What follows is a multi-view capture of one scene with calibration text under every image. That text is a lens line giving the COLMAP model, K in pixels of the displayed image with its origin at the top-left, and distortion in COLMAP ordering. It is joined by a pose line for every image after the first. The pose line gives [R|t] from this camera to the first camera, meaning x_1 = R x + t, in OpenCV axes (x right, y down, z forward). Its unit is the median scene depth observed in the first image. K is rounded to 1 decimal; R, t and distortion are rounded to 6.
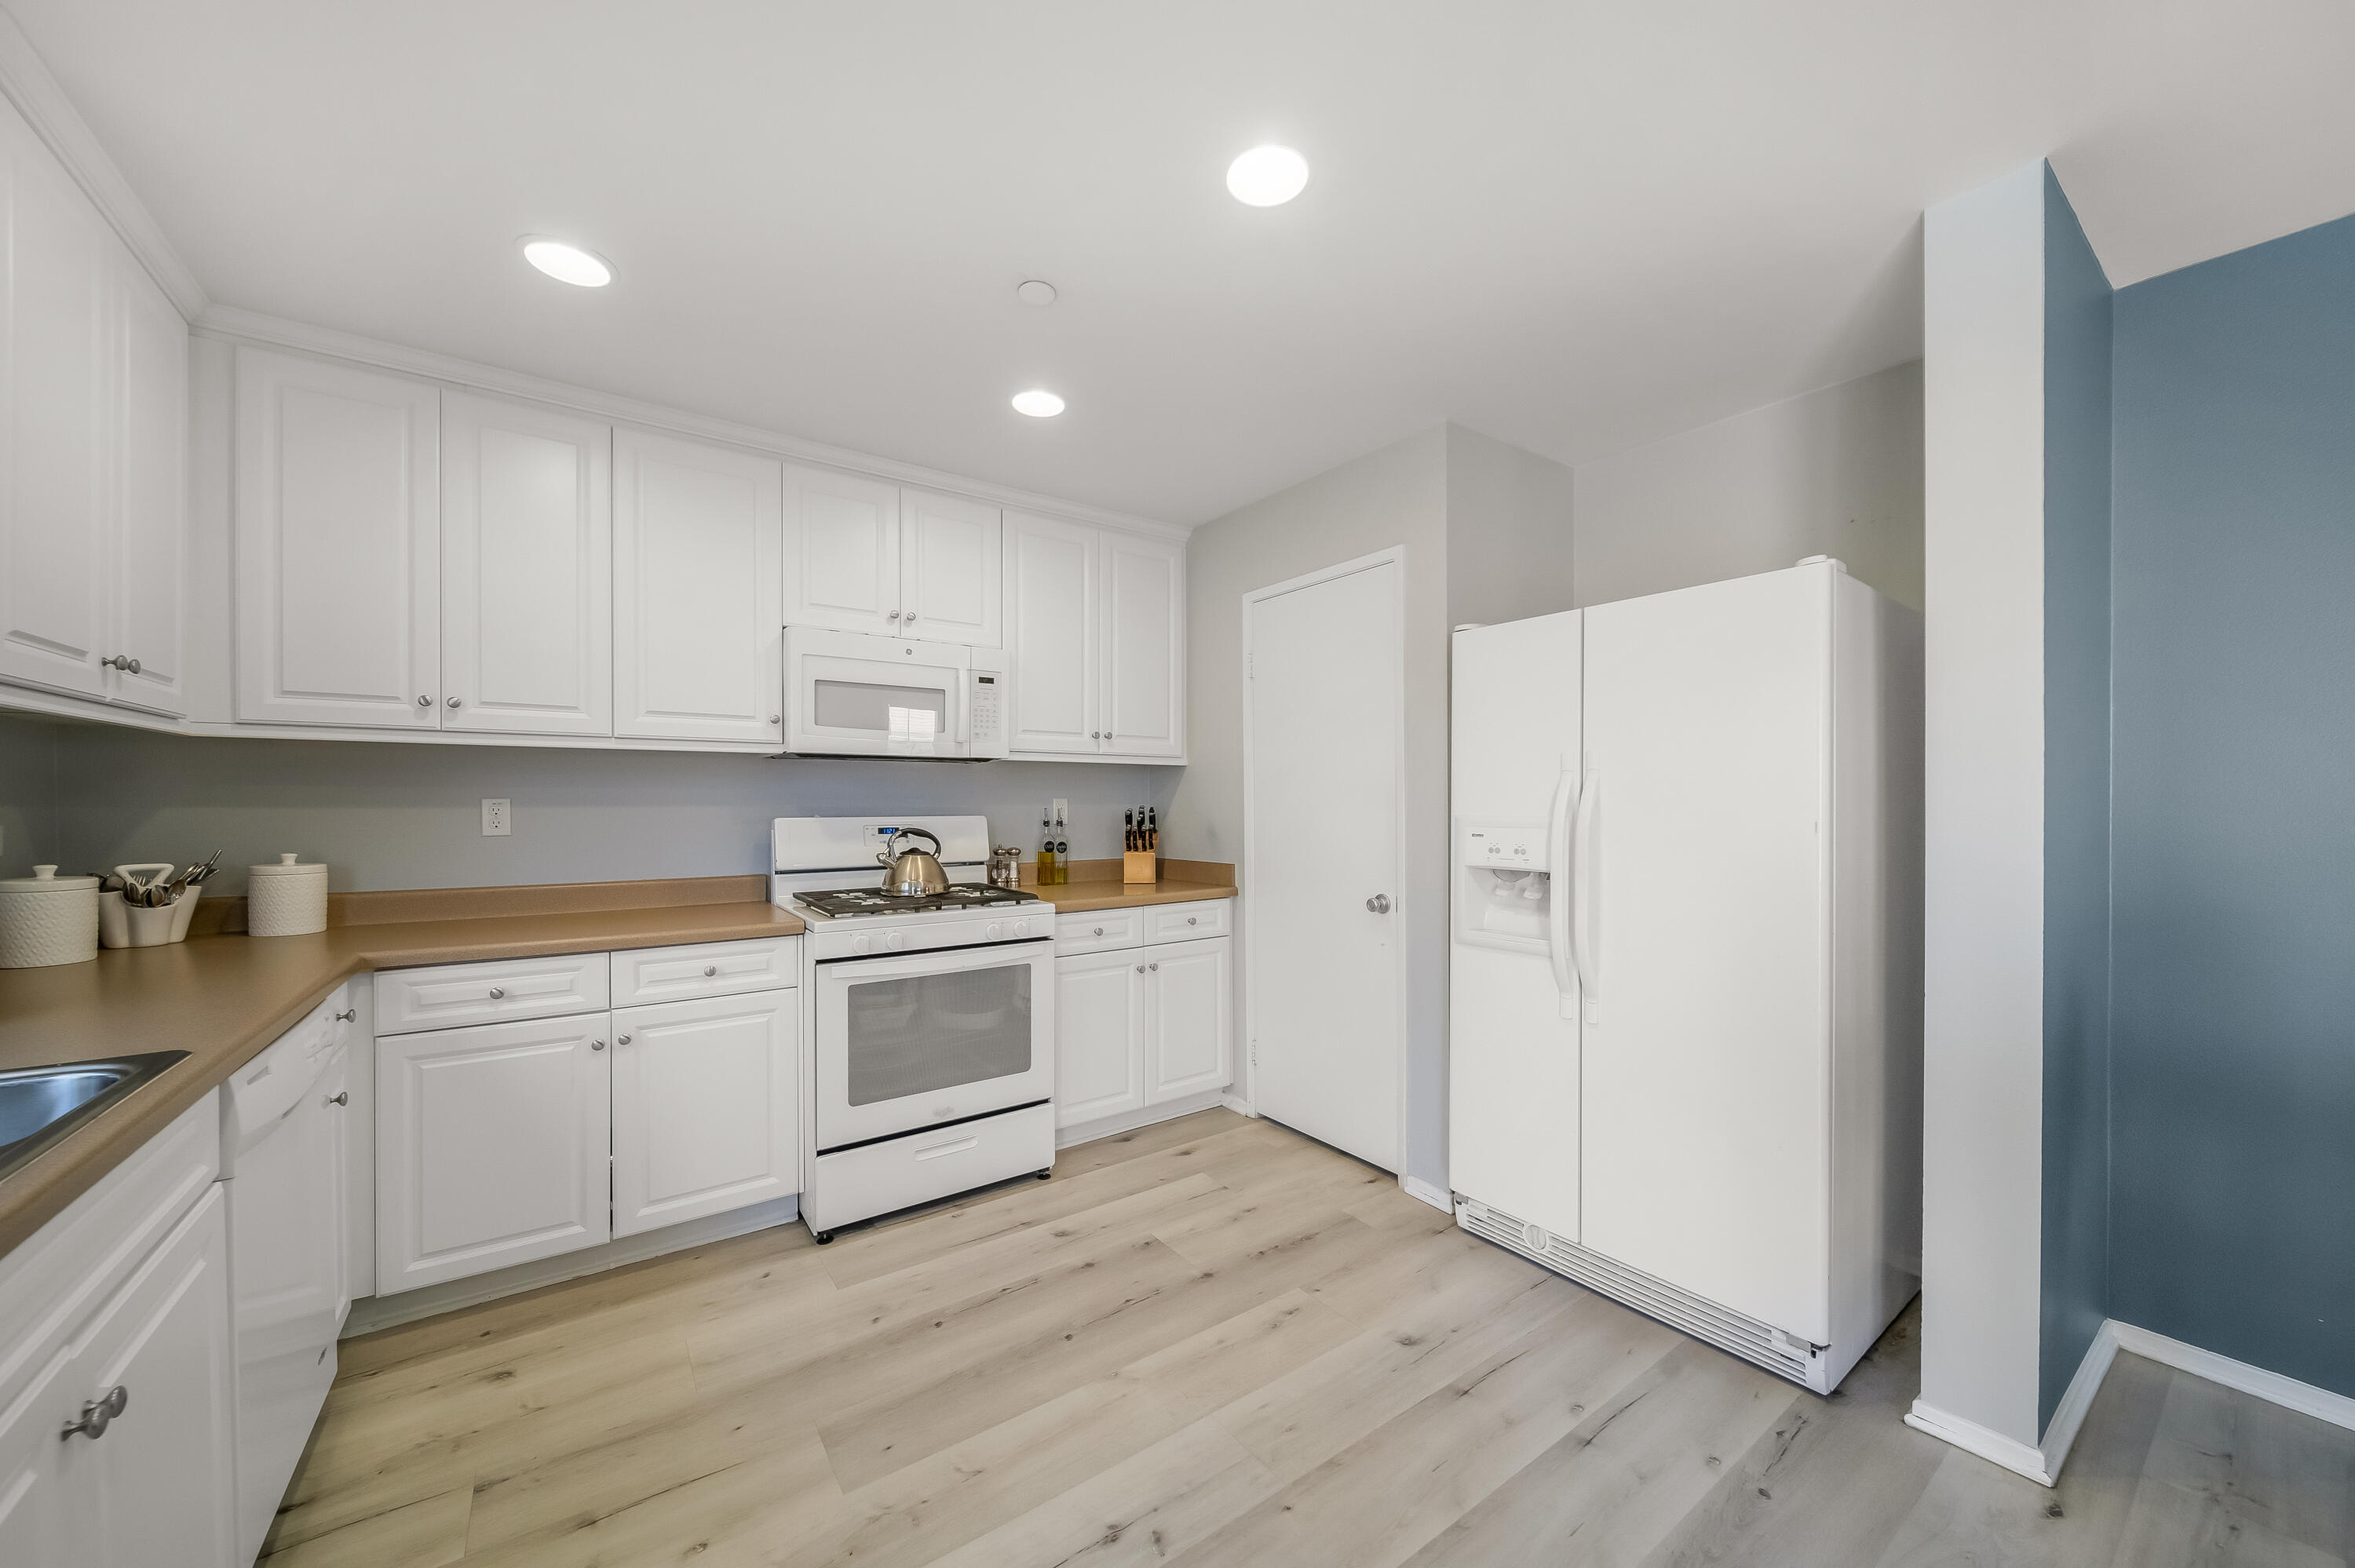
lens RADIAL K [[842.8, 0, 1191.3], [0, 842.8, 810.8], [0, 0, 1]] dist [-0.001967, -0.000532]
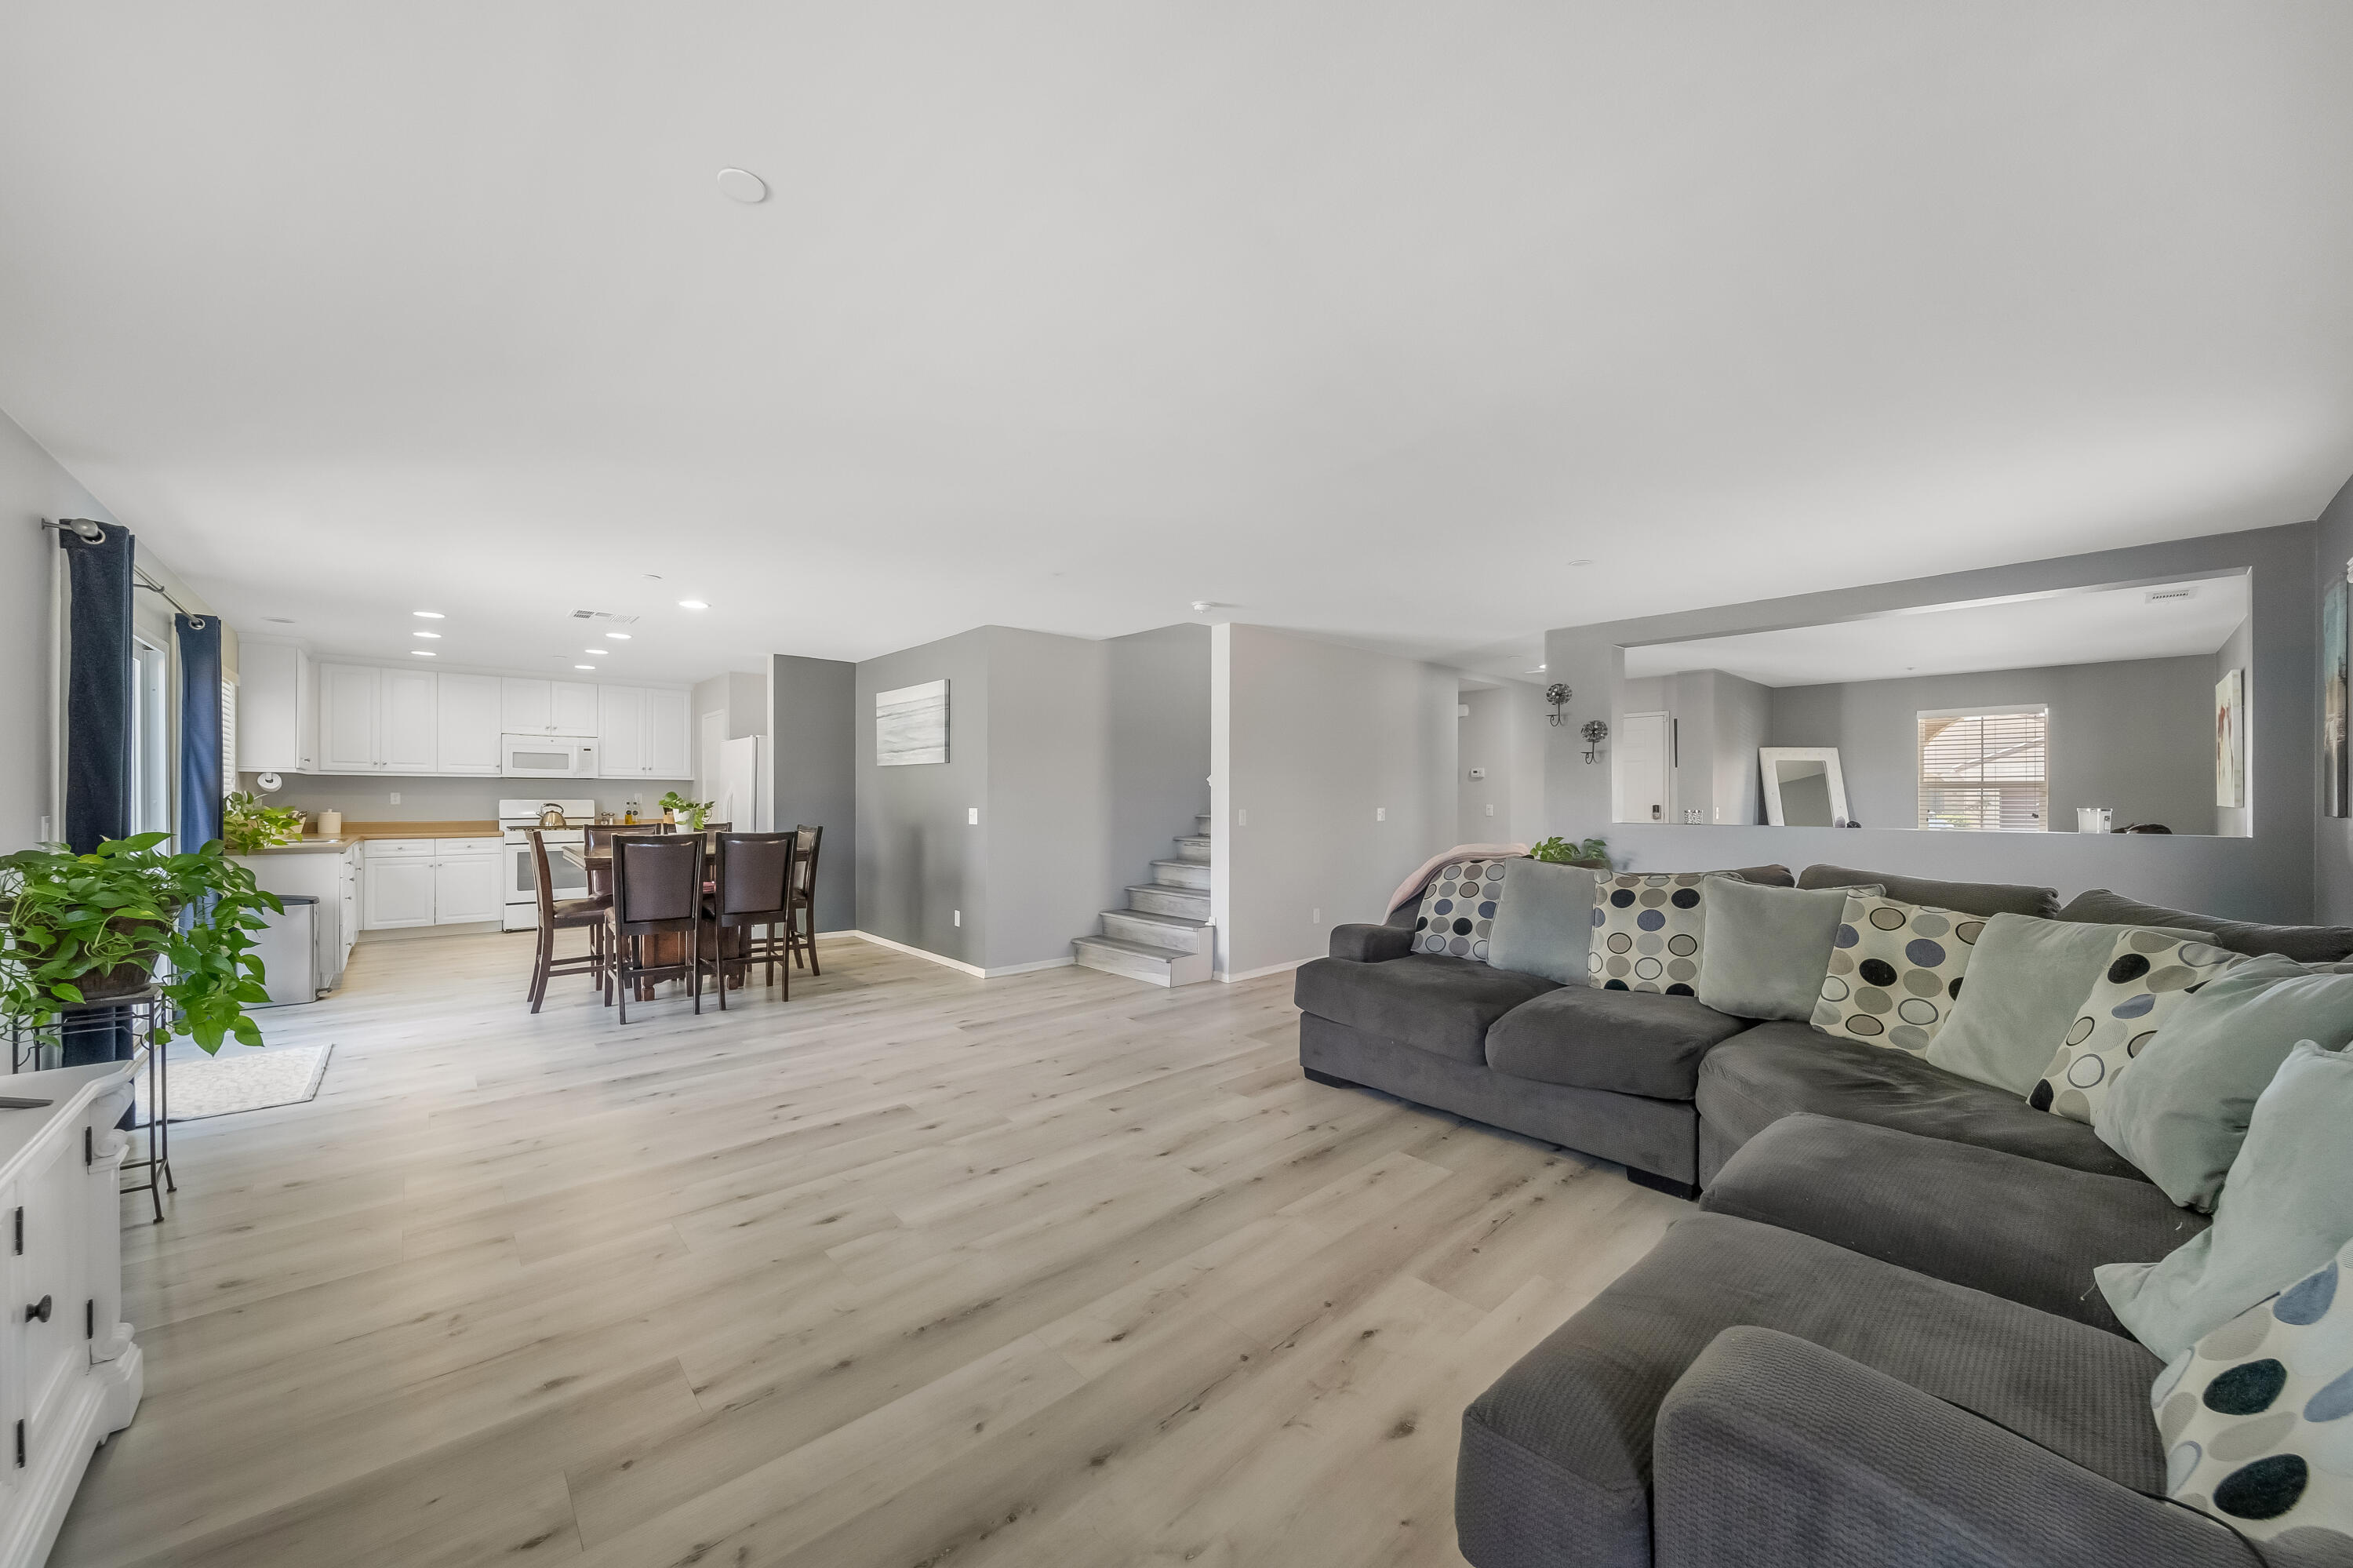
lens RADIAL K [[842.2, 0, 1160.1], [0, 842.2, 795.3], [0, 0, 1]] dist [-0.001967, -0.000532]
pose [[0.993330, 0.001587, 0.115294, 1.603425], [0.000349, 0.999859, -0.016767, 0.047655], [-0.115304, 0.016695, 0.993190, -2.384522]]
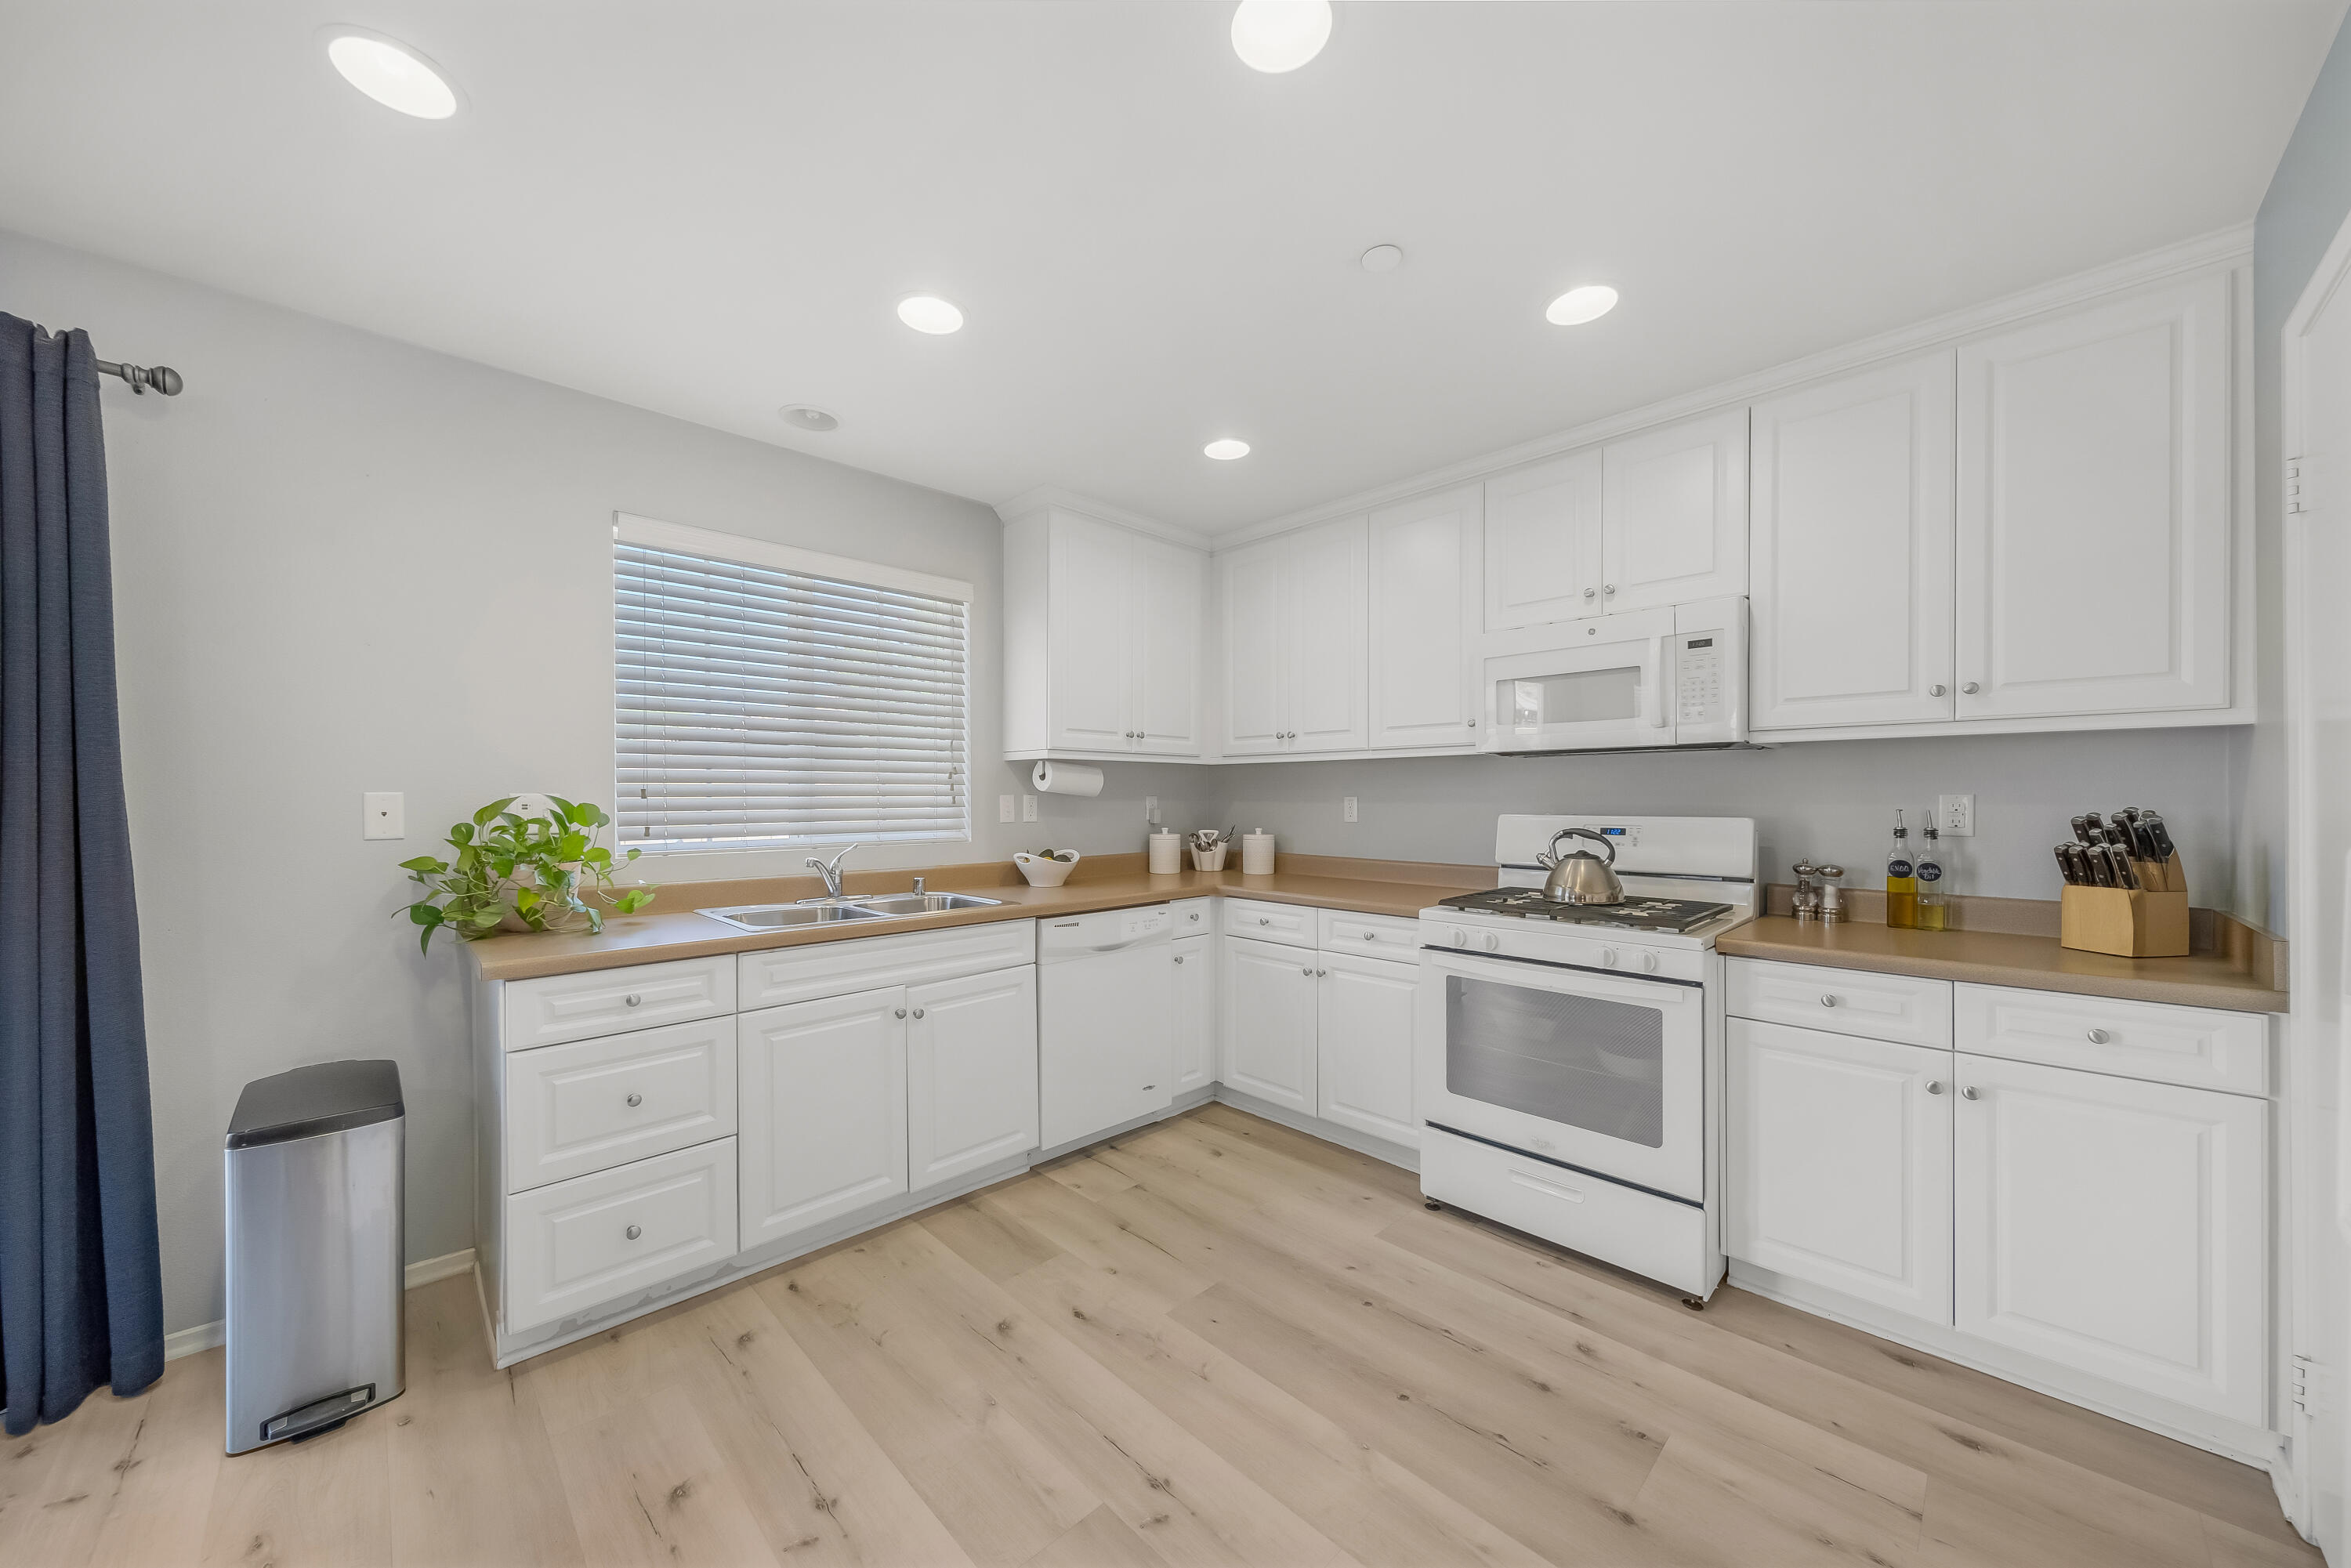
lens RADIAL K [[841.4, 0, 1173.9], [0, 841.4, 803.4], [0, 0, 1]] dist [-0.001967, -0.000532]
pose [[0.139464, 0.006885, -0.990203, 0.580101], [-0.011104, 0.999924, 0.005389, -0.007187], [0.990165, 0.010244, 0.139530, 0.518627]]
